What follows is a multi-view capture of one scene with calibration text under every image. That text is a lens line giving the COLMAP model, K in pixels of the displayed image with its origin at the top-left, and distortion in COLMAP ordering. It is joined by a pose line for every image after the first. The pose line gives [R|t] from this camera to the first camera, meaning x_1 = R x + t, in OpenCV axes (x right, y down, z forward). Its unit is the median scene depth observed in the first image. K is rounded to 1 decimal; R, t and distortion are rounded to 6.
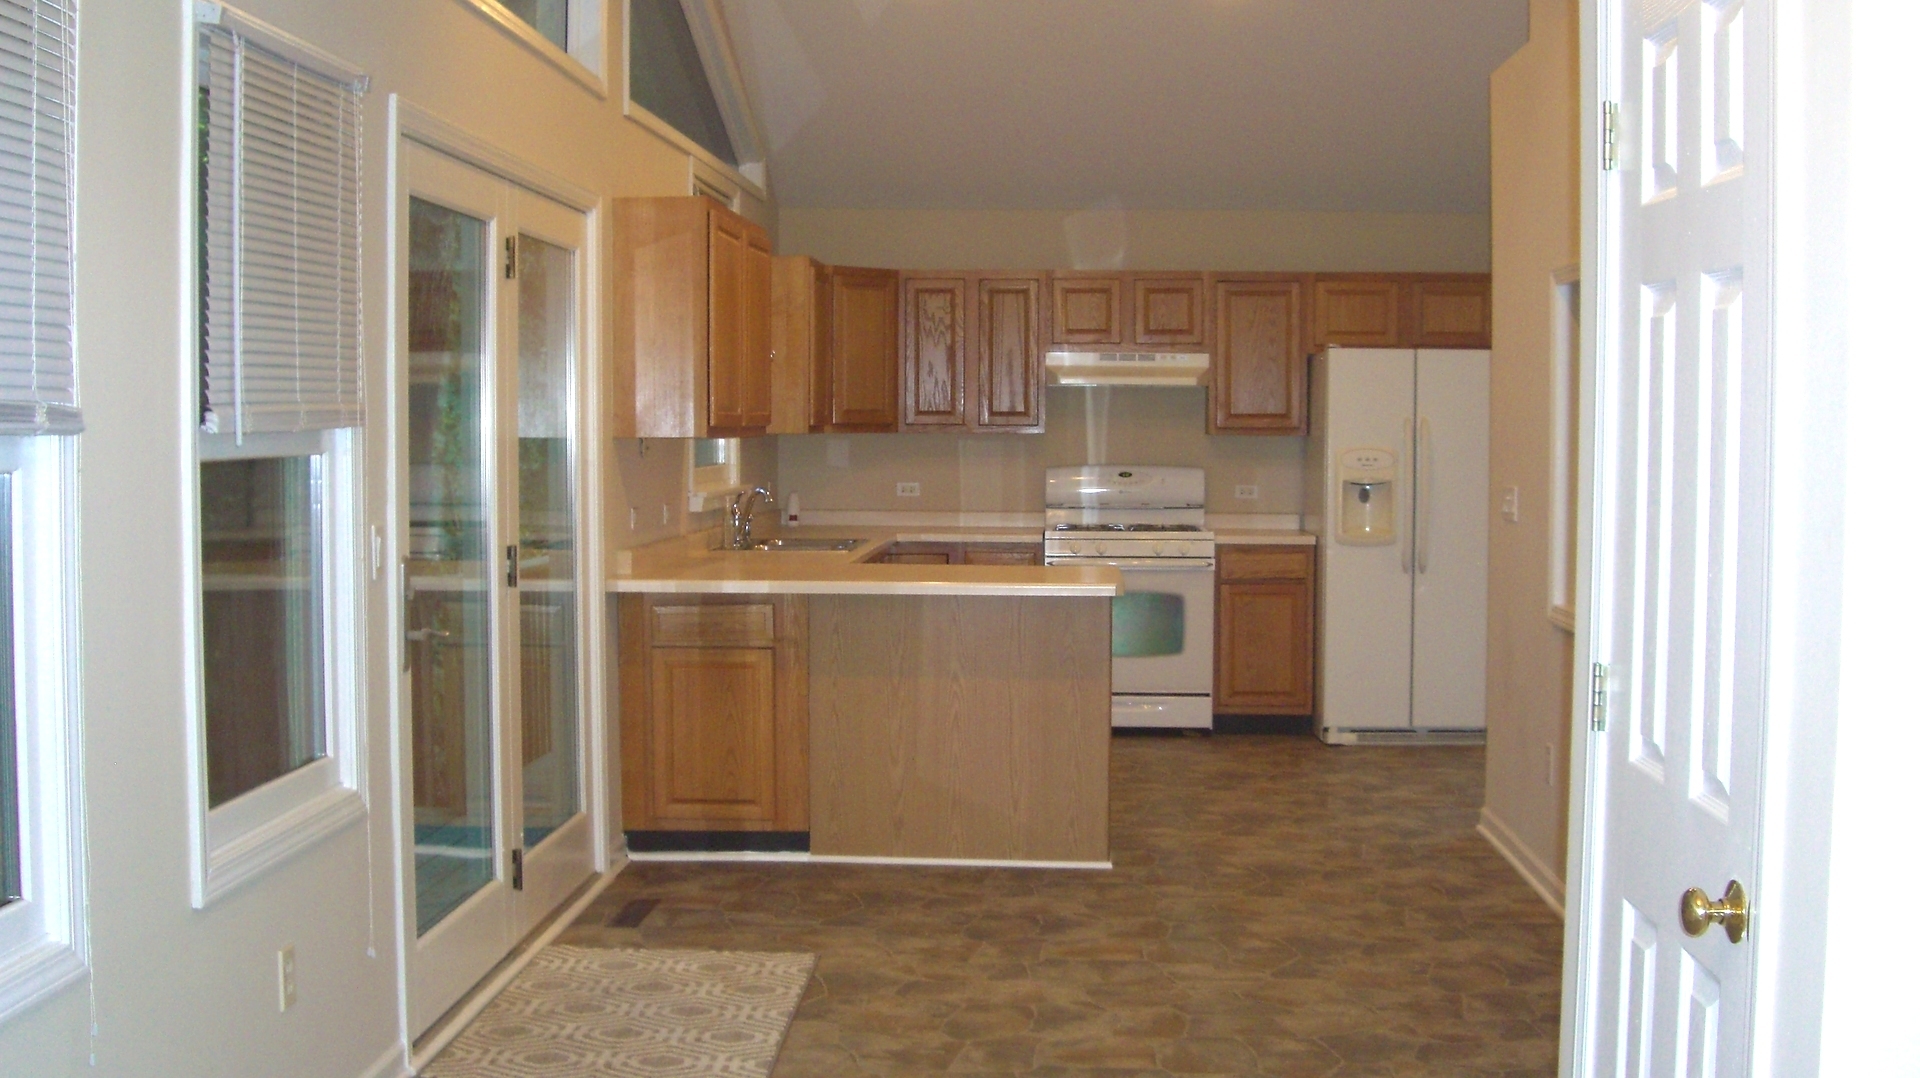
lens RADIAL K [[2077.1, 0, 958.1], [0, 2077.1, 545.6], [0, 0, 1]] dist [-0.169585, 0.000000]
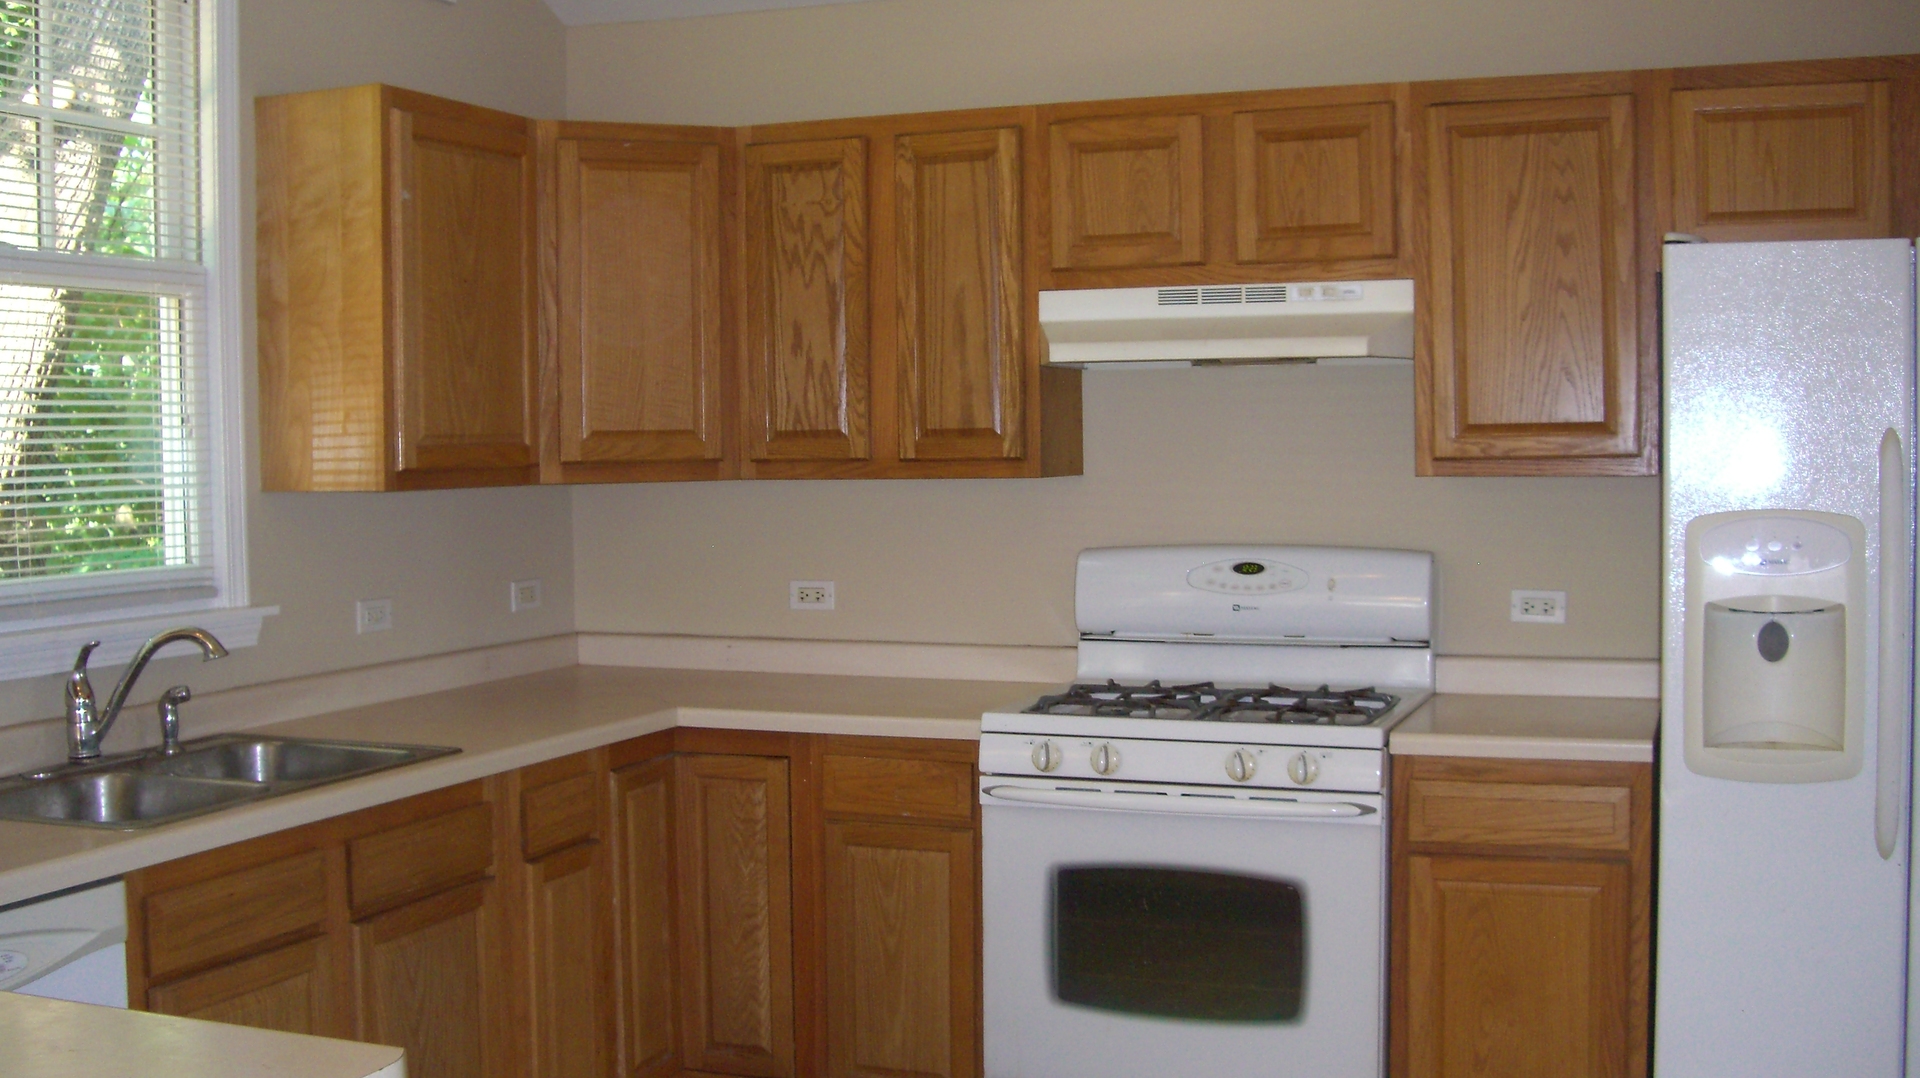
lens RADIAL K [[2077.1, 0, 963.4], [0, 2077.1, 530.3], [0, 0, 1]] dist [-0.169585, 0.000000]
pose [[0.949838, -0.001493, -0.312737, 0.164409], [-0.001715, 0.999949, -0.009982, -0.038519], [0.312736, 0.010018, 0.949787, 0.582591]]
